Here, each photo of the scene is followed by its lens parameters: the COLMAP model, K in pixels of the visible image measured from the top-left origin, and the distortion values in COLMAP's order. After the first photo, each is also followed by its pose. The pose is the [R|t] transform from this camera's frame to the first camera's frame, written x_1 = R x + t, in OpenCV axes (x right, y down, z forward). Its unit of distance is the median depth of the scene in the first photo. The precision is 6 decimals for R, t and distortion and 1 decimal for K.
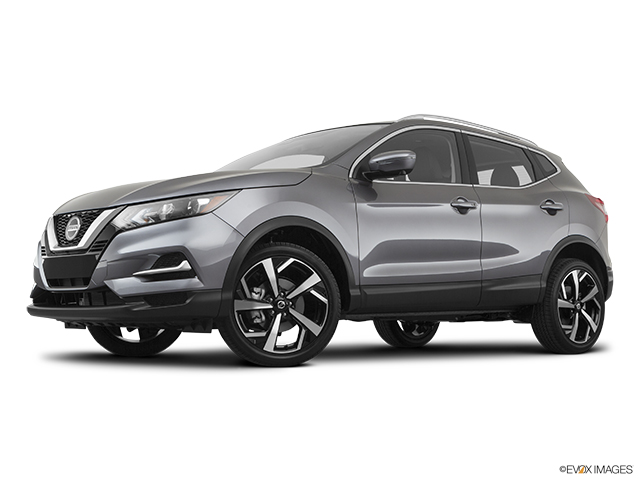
lens RADIAL K [[918.1, 0, 318.4], [0, 918.1, 259.1], [0, 0, 1]] dist [0.034453, 0.000000]
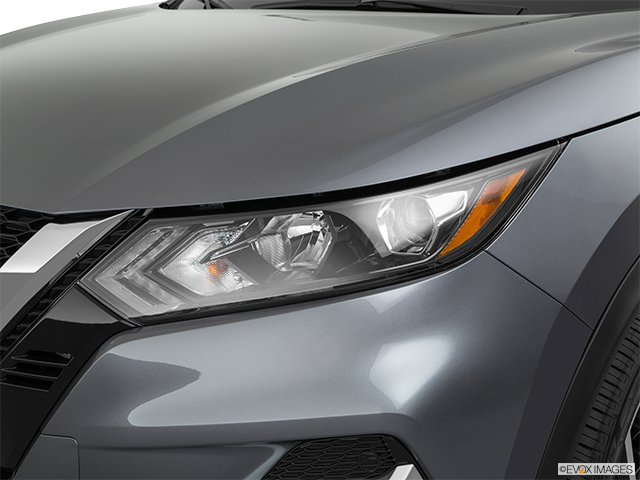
lens RADIAL K [[1070.9, 0, 321.2], [0, 1070.9, 239.7], [0, 0, 1]] dist [-0.010769, 0.000000]
pose [[0.991908, -0.027574, 0.123929, -0.187495], [-0.008428, 0.959675, 0.280986, -0.130645], [-0.126679, -0.279757, 0.951677, 0.682820]]
